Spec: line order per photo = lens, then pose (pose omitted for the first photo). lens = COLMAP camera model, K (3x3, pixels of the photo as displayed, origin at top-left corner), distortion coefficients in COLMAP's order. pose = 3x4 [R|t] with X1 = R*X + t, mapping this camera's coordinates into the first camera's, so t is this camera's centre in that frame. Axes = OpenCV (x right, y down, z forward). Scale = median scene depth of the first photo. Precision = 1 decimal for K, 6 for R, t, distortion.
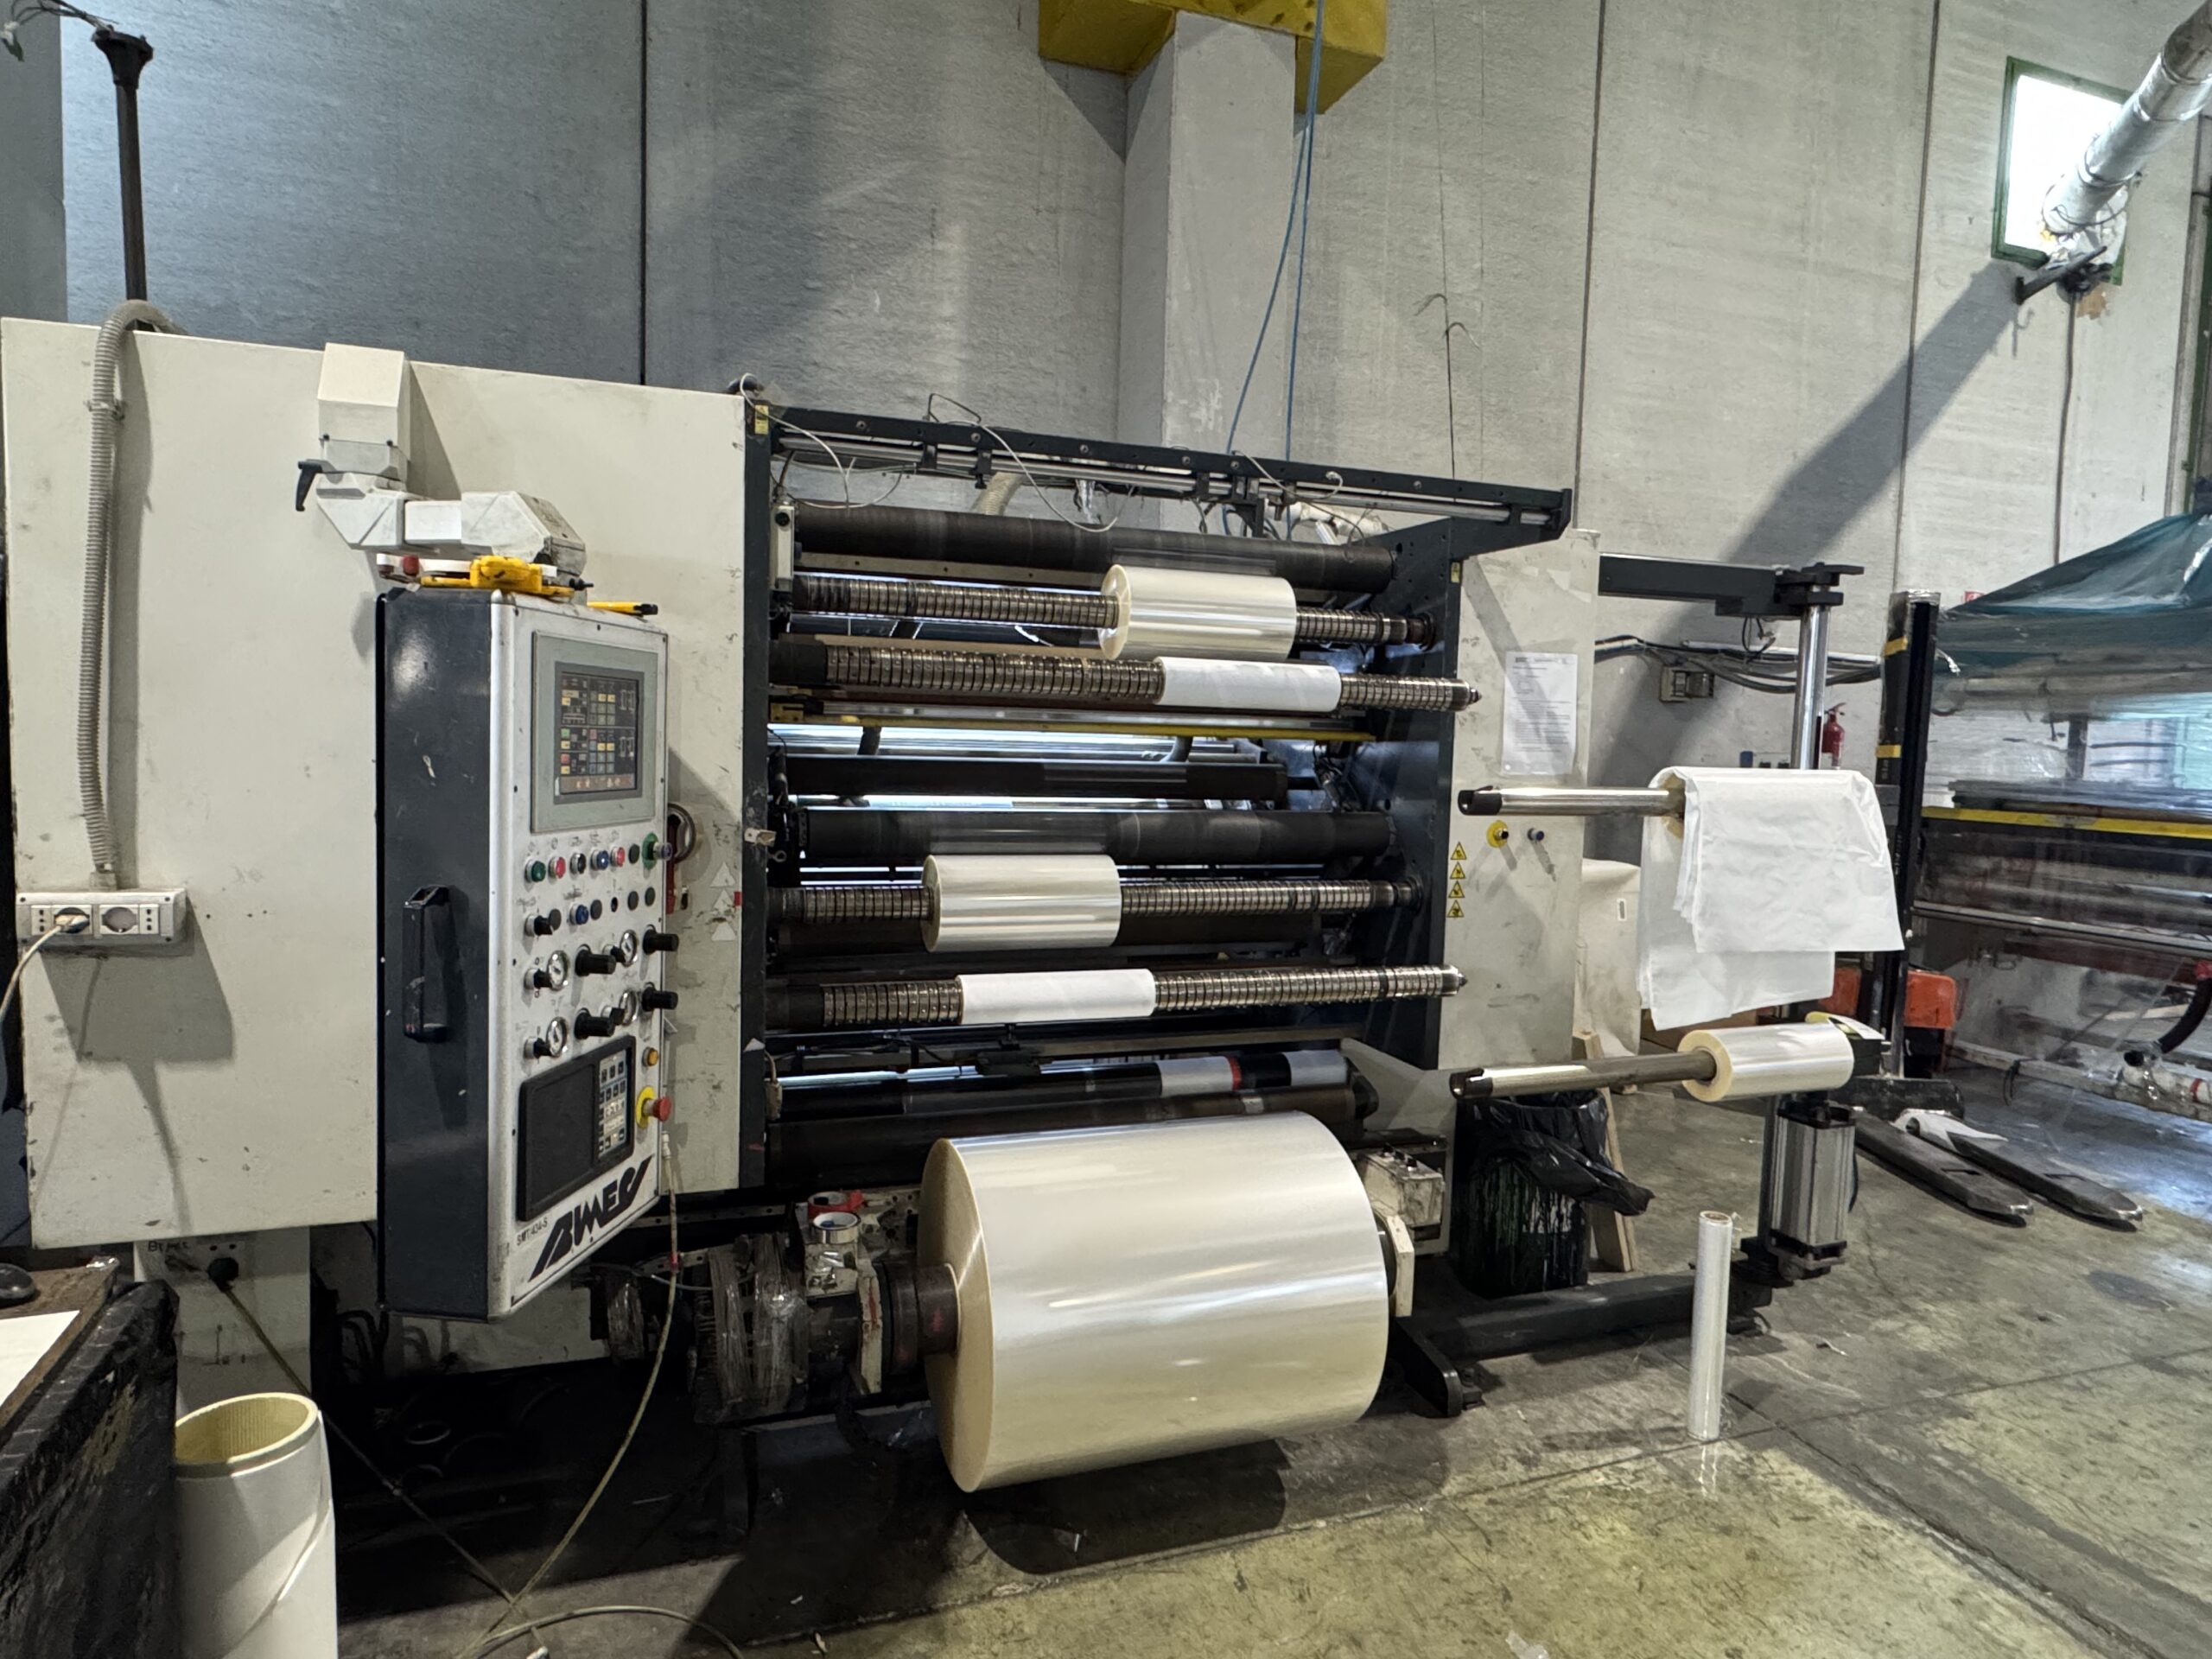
lens RADIAL K [[1307.1, 0, 1099.9], [0, 1307.1, 821.2], [0, 0, 1]] dist [-0.002919, -0.000589]
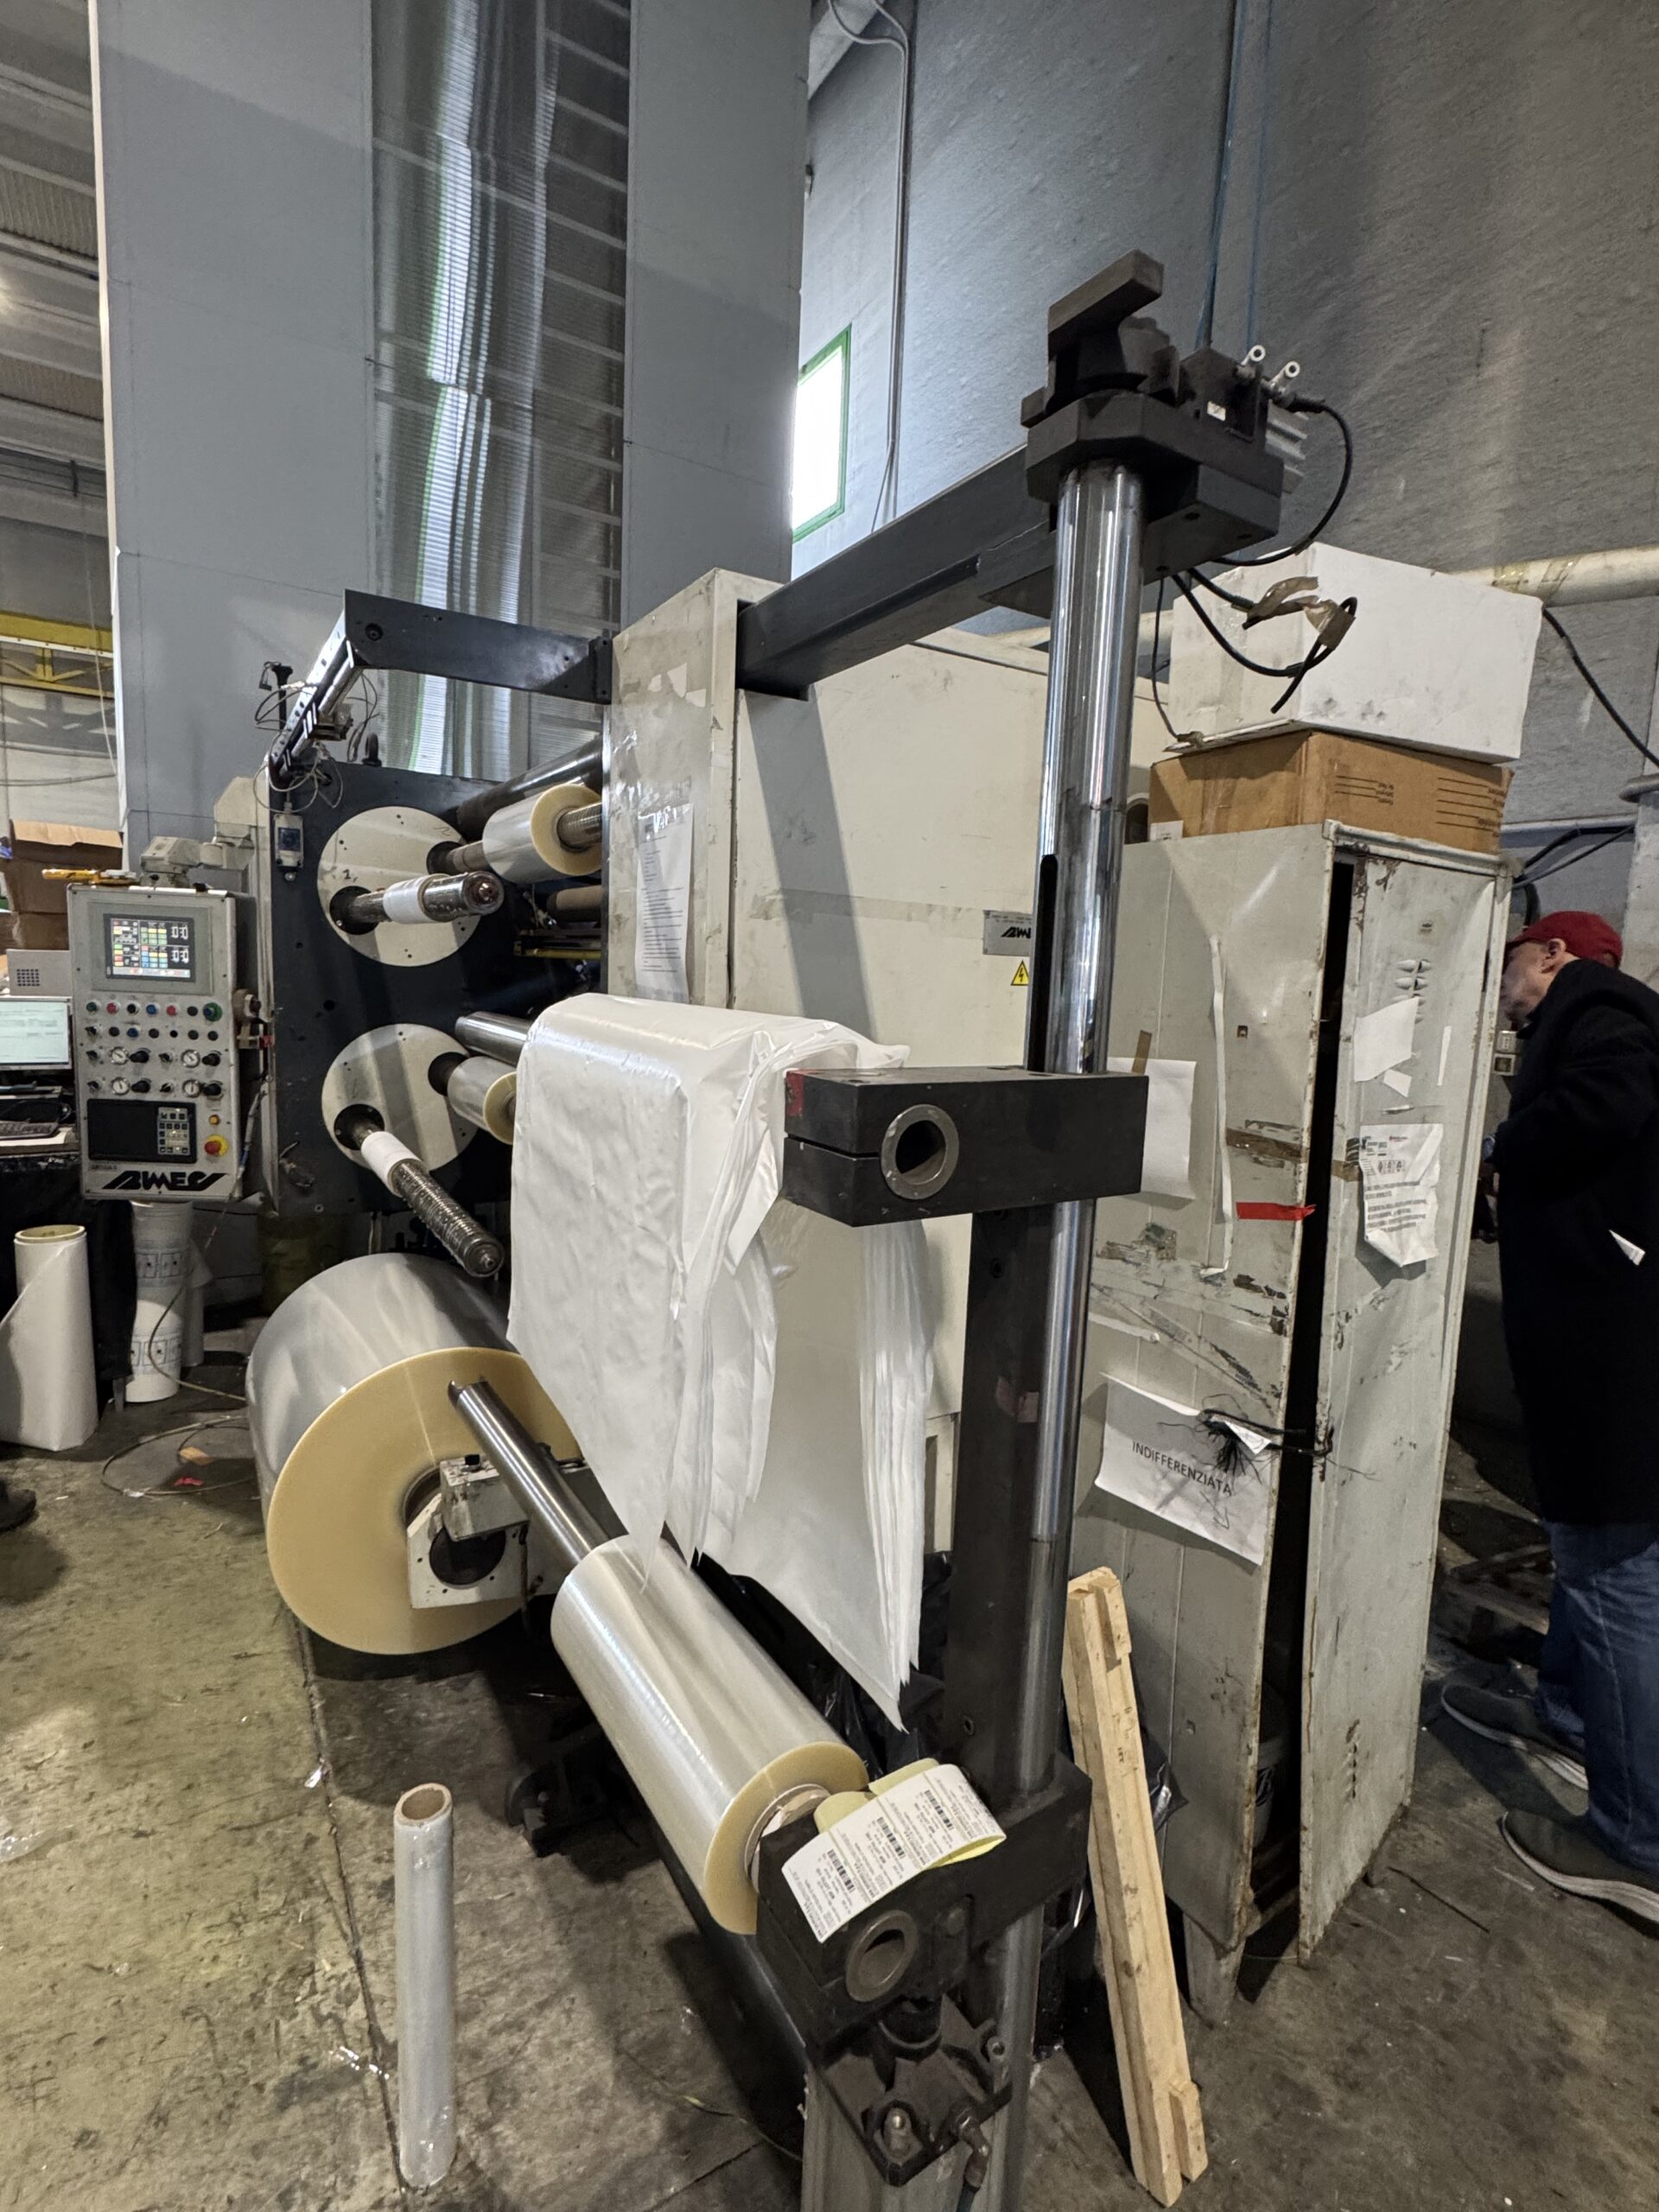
lens RADIAL K [[1059.1, 0, 830.1], [0, 1059.1, 1099.5], [0, 0, 1]] dist [-0.004943, 0.000382]
pose [[0.201709, 0.099938, -0.974334, 0.991083], [-0.100867, 0.991611, 0.080829, -0.048831], [0.974238, 0.081974, 0.210097, 1.143734]]
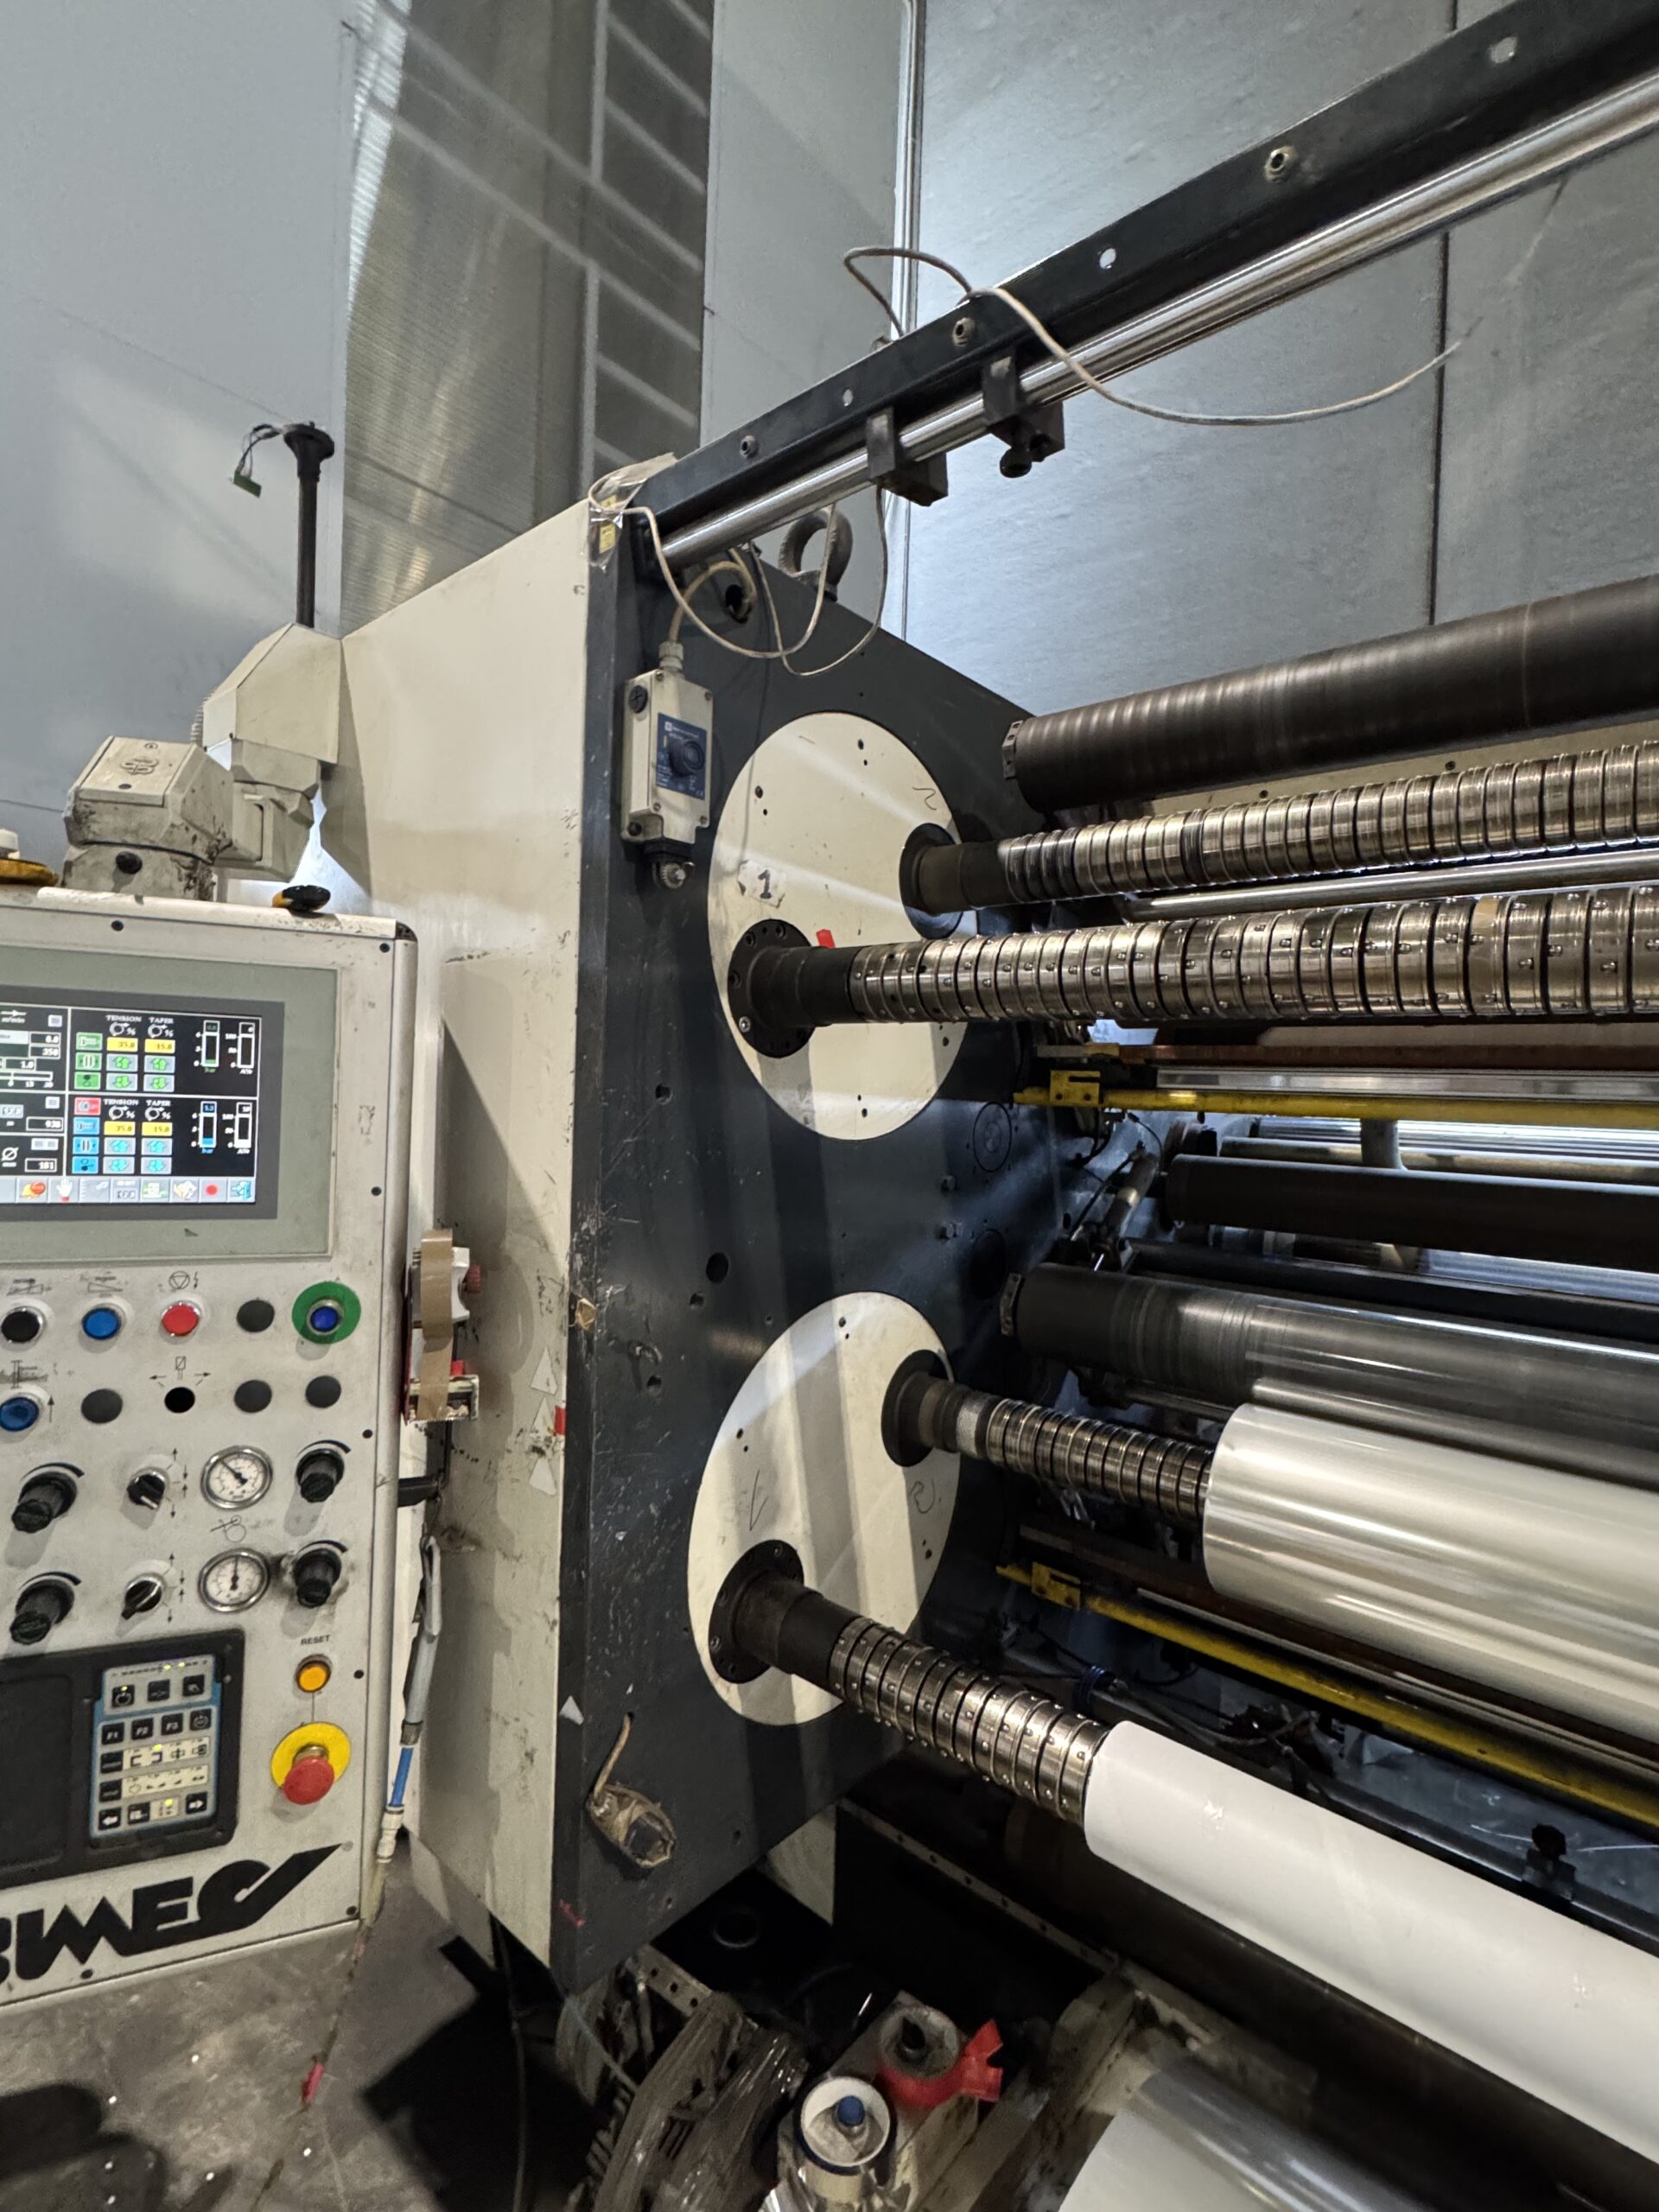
lens RADIAL K [[1059.1, 0, 825.3], [0, 1059.1, 1098.3], [0, 0, 1]] dist [-0.004943, 0.000382]
pose [[0.487898, -0.006898, -0.872873, 0.125104], [-0.076245, 0.995810, -0.050487, -0.047166], [0.869564, 0.091185, 0.485328, 0.700070]]
